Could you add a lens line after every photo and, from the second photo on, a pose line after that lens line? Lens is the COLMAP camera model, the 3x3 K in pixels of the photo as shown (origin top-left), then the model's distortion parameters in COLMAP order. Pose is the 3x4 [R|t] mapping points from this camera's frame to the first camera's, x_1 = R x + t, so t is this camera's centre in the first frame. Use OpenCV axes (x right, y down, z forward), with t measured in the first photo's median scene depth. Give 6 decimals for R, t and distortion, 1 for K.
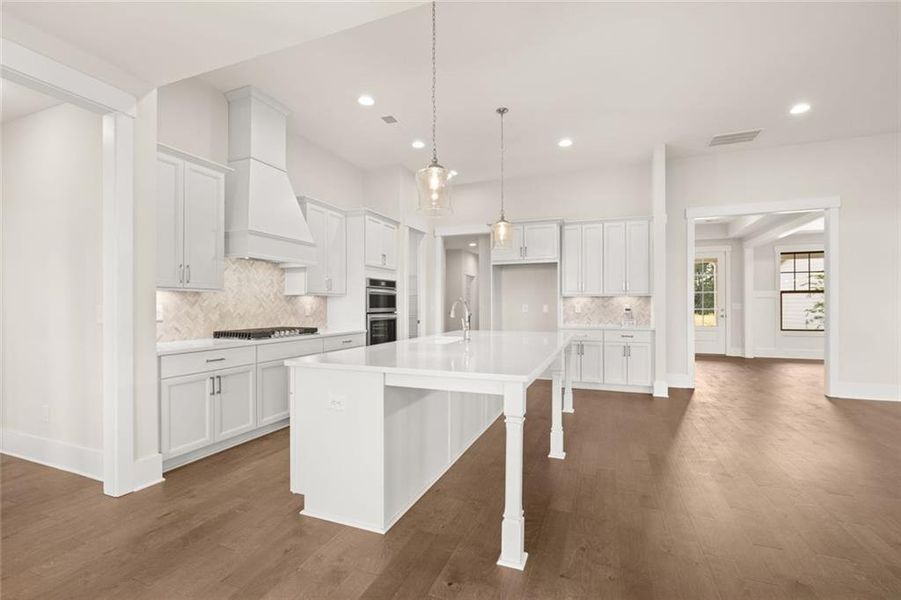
lens RADIAL K [[401.4, 0, 450.5], [0, 401.4, 300.0], [0, 0, 1]] dist [-0.002321, -0.000173]
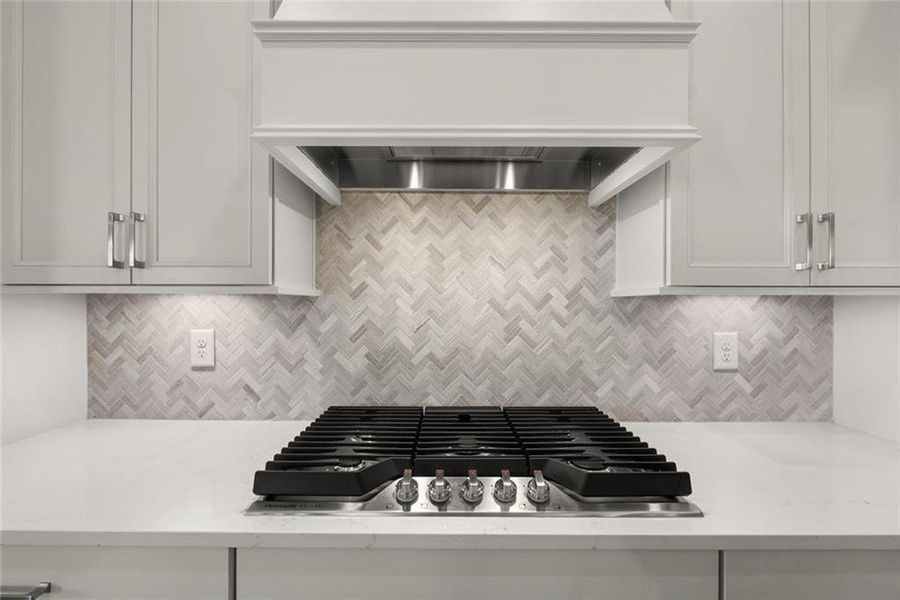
lens RADIAL K [[400.9, 0, 450.0], [0, 400.9, 300.0], [0, 0, 1]] dist [-0.002321, -0.000173]
pose [[0.362231, 0.000398, -0.932088, -0.189254], [0.008189, 0.999960, 0.003609, -0.012540], [0.932052, -0.008940, 0.362213, 0.816953]]
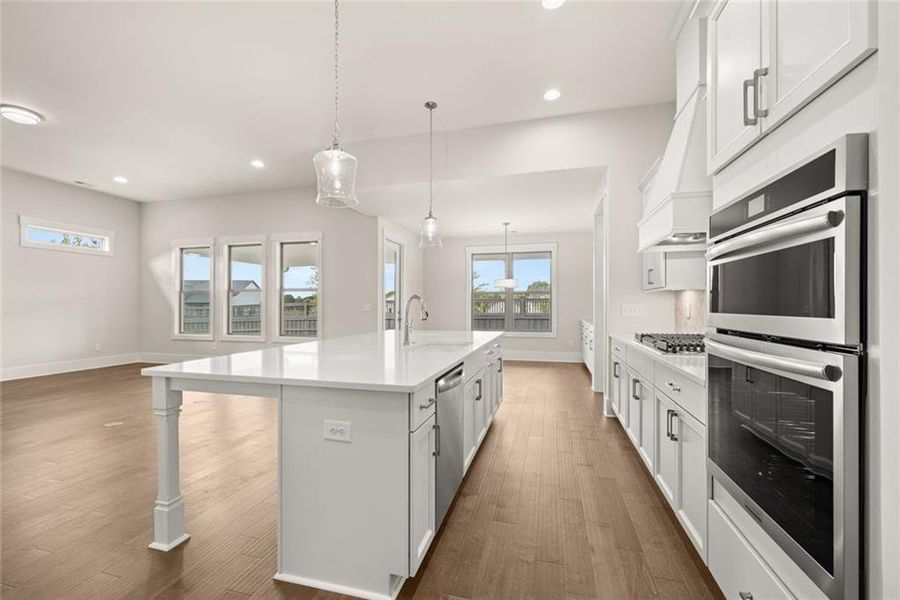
lens RADIAL K [[380.4, 0, 450.0], [0, 380.4, 300.0], [0, 0, 1]] dist [-0.001446, -0.000121]
pose [[-0.993090, 0.000410, -0.117352, 0.034930], [0.003273, 0.999702, -0.024207, 0.019846], [0.117307, -0.024424, -0.992795, 1.474421]]
